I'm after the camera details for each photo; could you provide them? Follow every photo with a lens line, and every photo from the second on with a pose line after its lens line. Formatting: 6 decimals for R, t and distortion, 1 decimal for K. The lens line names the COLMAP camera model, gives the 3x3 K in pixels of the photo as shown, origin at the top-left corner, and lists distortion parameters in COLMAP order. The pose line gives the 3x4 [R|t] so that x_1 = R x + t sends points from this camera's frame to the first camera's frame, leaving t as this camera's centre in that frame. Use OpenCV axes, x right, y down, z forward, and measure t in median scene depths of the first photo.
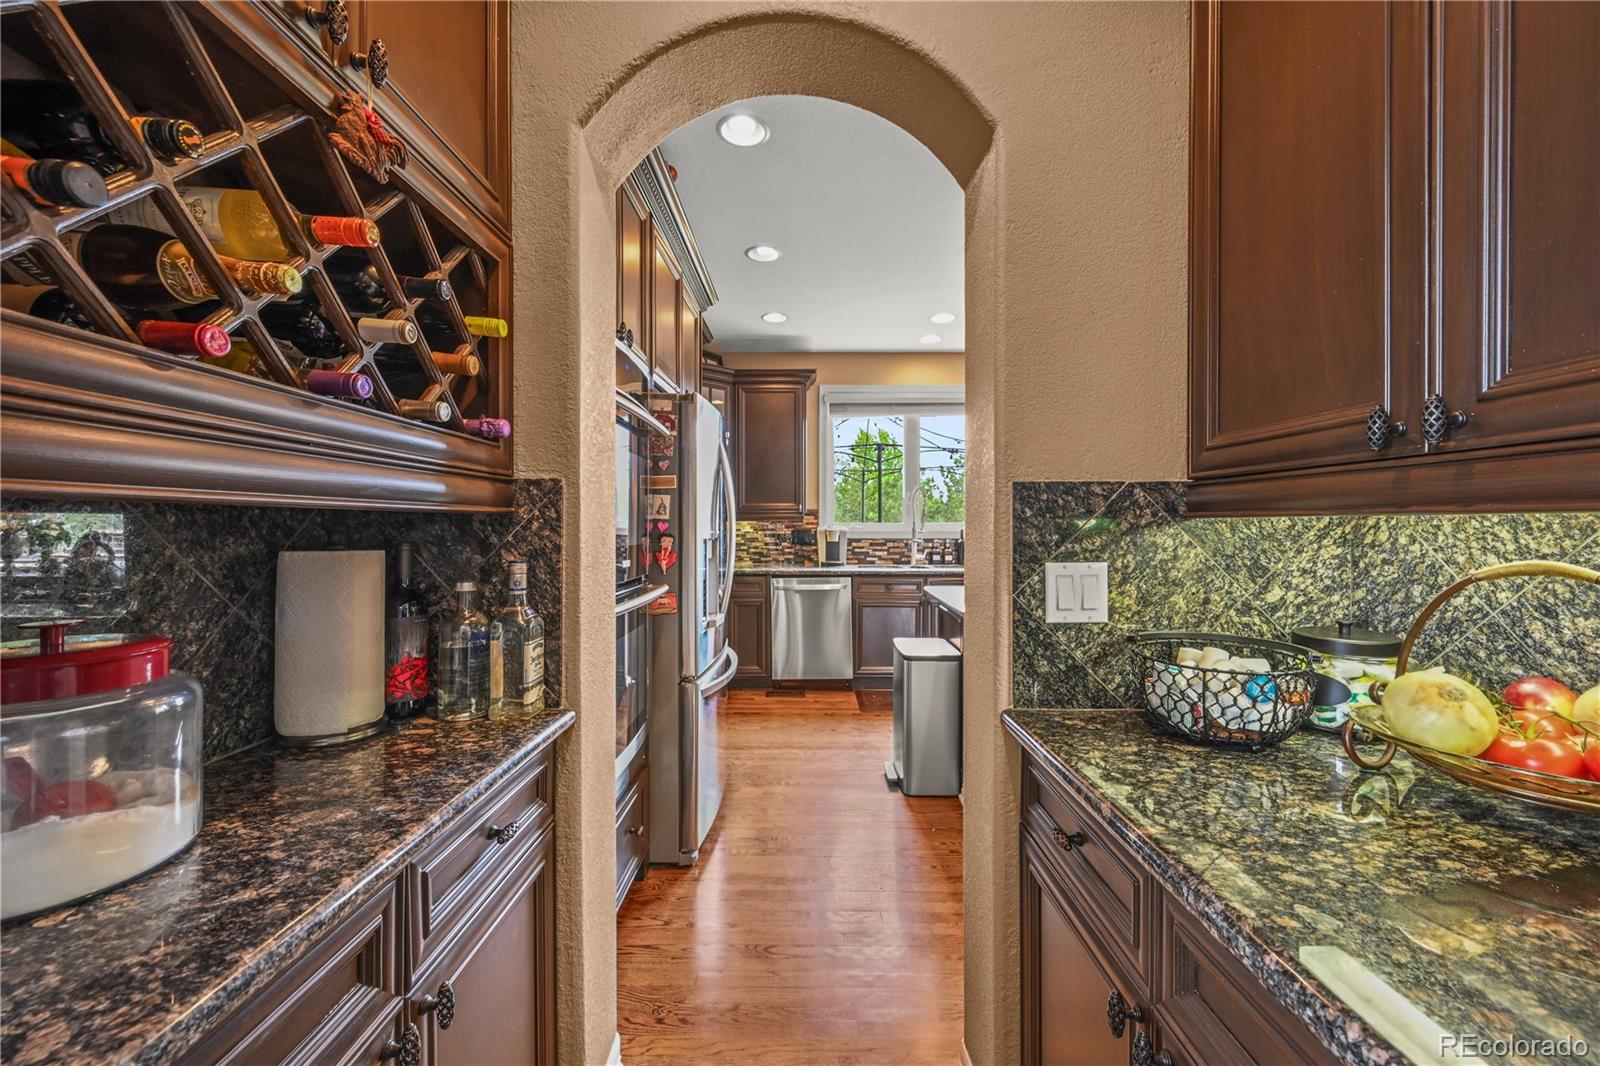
lens RADIAL K [[628.0, 0, 794.7], [0, 628.0, 528.9], [0, 0, 1]] dist [-0.001783, -0.000261]
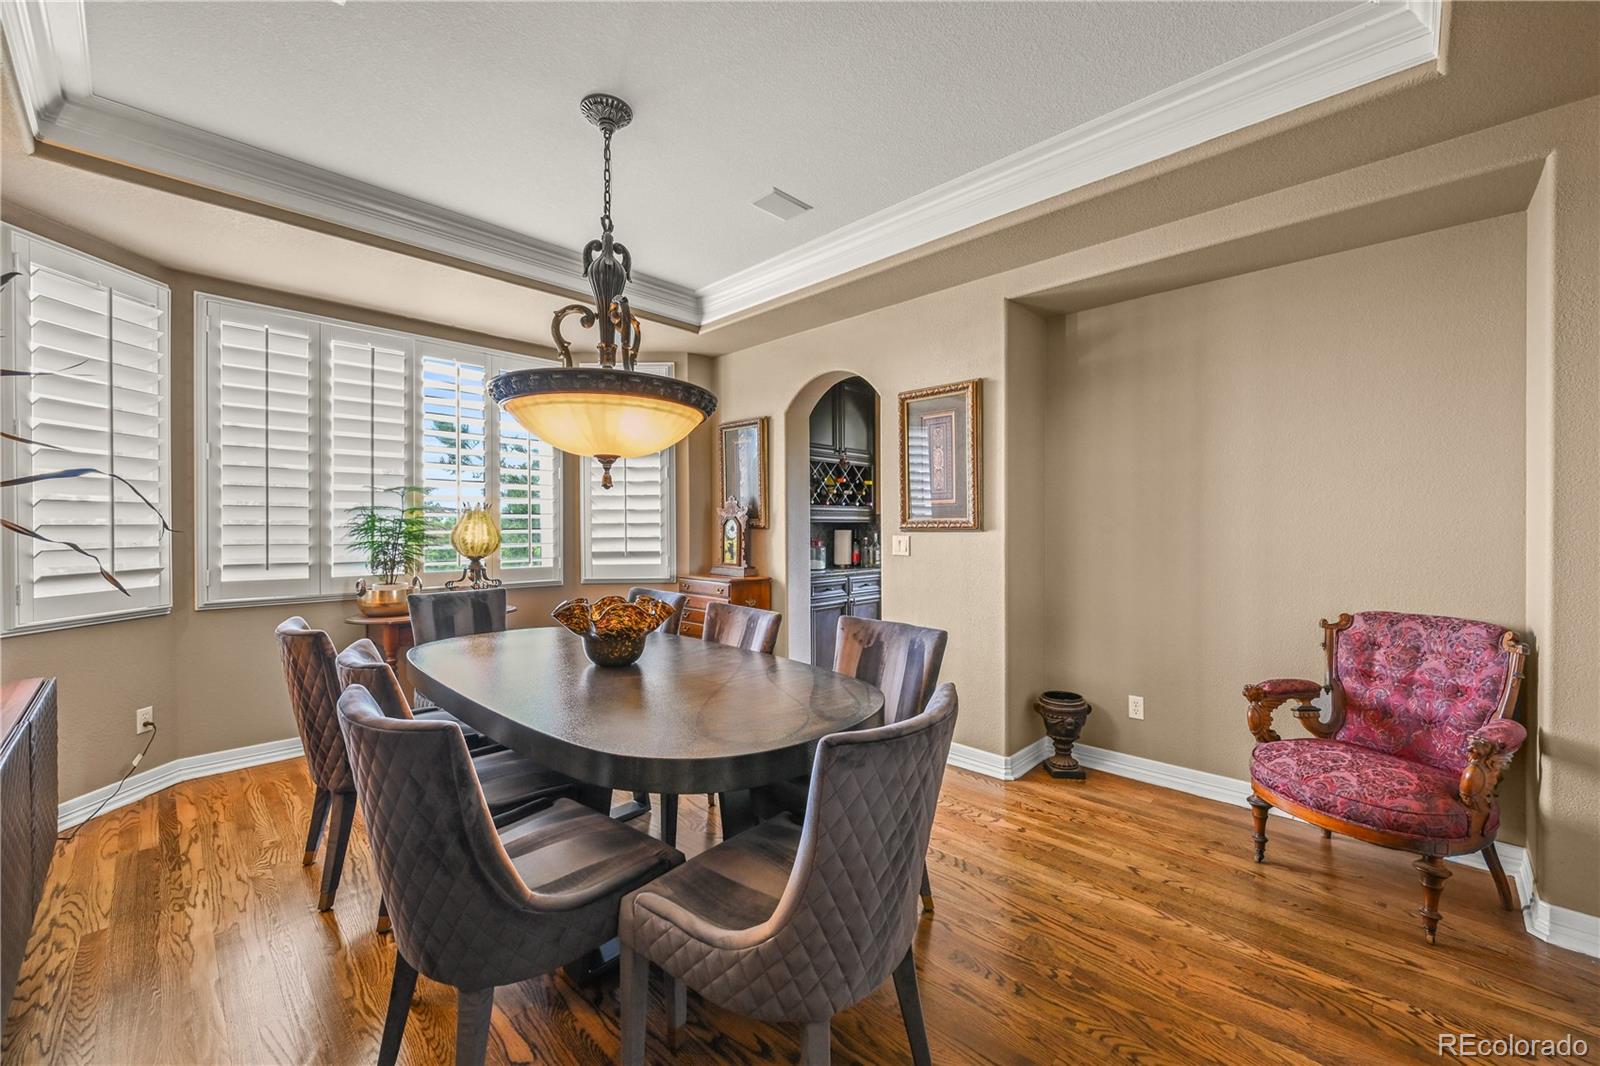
lens RADIAL K [[628.0, 0, 800.5], [0, 628.0, 535.5], [0, 0, 1]] dist [-0.001783, -0.000261]
pose [[0.744823, 0.002060, -0.667259, 2.585966], [-0.003695, 0.999993, -0.001037, 0.091265], [0.667252, 0.003238, 0.744825, -3.246856]]
